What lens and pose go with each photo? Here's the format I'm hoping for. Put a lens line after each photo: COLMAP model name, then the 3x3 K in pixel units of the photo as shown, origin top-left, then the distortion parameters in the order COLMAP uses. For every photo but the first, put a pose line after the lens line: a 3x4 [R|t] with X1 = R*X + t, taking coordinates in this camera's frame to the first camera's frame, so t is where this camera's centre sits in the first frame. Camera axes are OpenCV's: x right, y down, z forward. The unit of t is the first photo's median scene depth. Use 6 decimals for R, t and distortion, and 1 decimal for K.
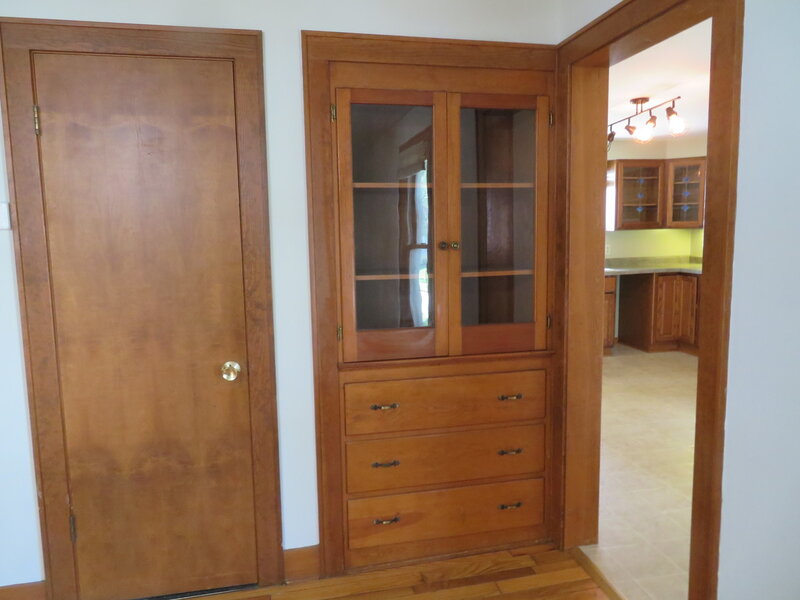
lens RADIAL K [[572.7, 0, 401.1], [0, 572.7, 298.0], [0, 0, 1]] dist [-0.012500, -0.004027]
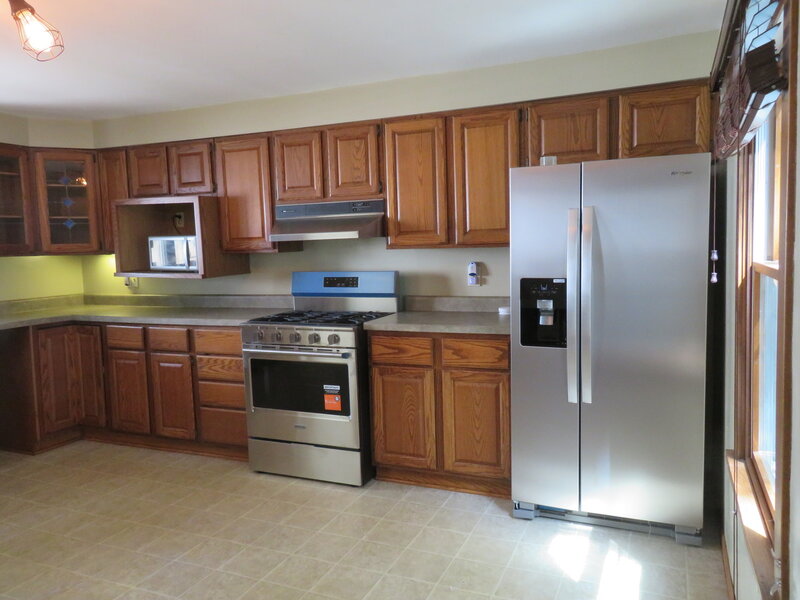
lens RADIAL K [[610.4, 0, 405.1], [0, 610.4, 302.7], [0, 0, 1]] dist [-0.001058, 0.008867]
pose [[0.571903, -0.068140, 0.817487, 0.136768], [0.111028, 0.993804, 0.005163, -0.027129], [-0.812773, 0.087811, 0.575925, 0.286666]]
